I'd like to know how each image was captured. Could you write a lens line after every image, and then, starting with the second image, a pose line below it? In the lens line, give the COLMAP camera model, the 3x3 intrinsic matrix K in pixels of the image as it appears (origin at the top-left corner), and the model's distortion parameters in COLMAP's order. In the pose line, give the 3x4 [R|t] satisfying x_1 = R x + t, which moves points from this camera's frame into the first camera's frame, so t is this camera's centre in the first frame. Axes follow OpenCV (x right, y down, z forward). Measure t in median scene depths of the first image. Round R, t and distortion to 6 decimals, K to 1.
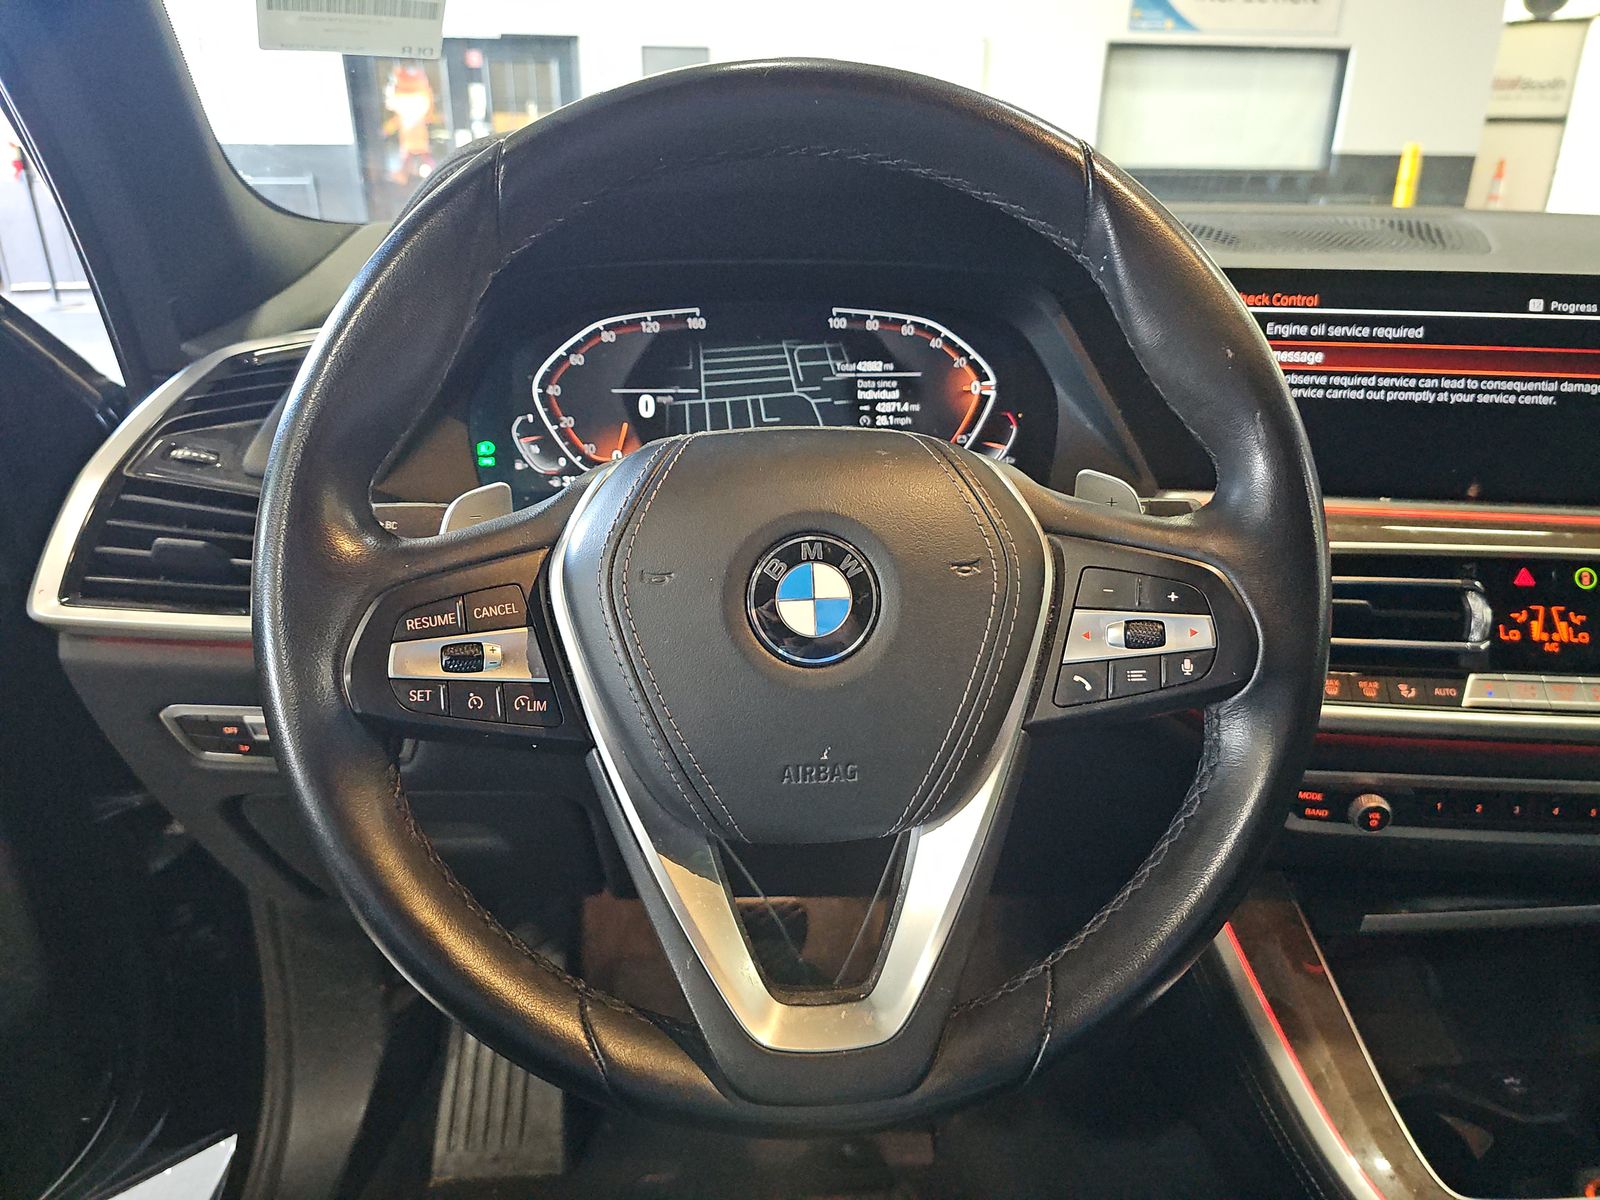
lens RADIAL K [[1072.5, 0, 796.1], [0, 1072.5, 578.2], [0, 0, 1]] dist [0.055962, -0.065813]
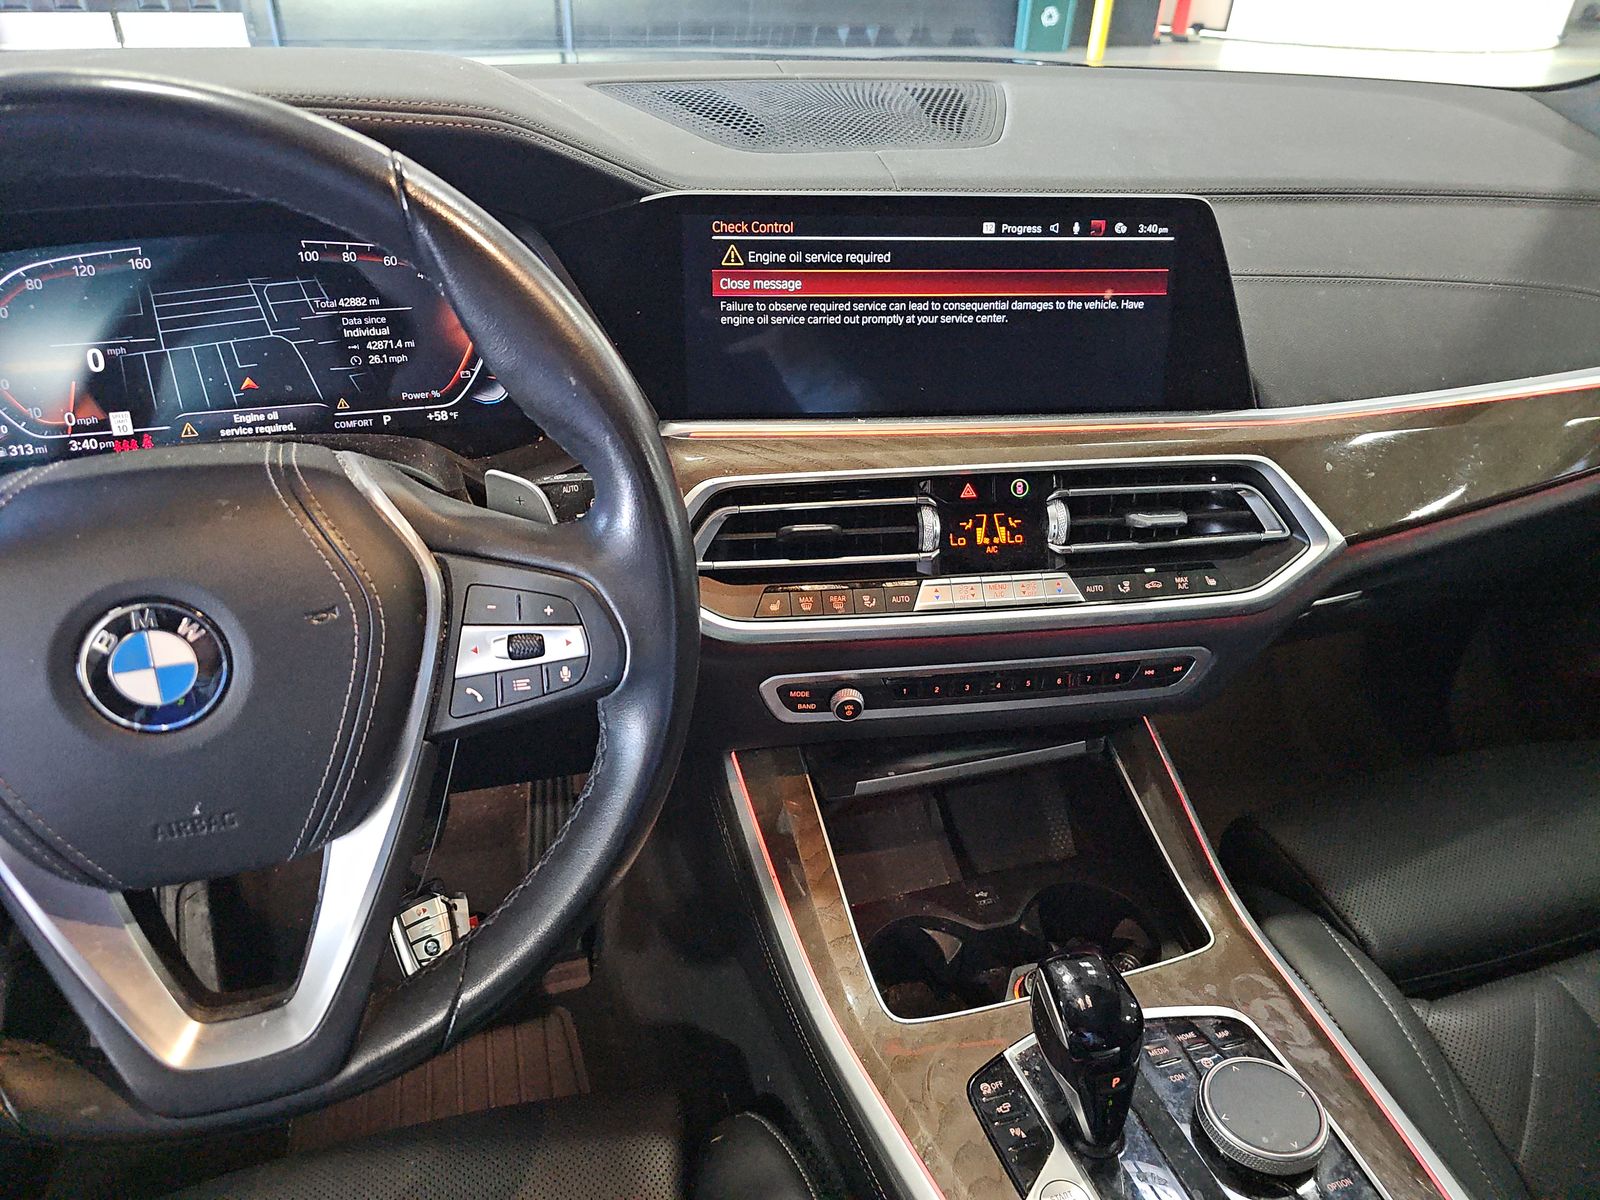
lens RADIAL K [[1072.5, 0, 796.1], [0, 1072.5, 578.2], [0, 0, 1]] dist [0.055962, -0.065813]
pose [[0.975295, -0.096957, 0.198492, 0.251280], [0.053734, 0.975670, 0.212559, -0.150575], [-0.214272, -0.196642, 0.956776, -0.044907]]
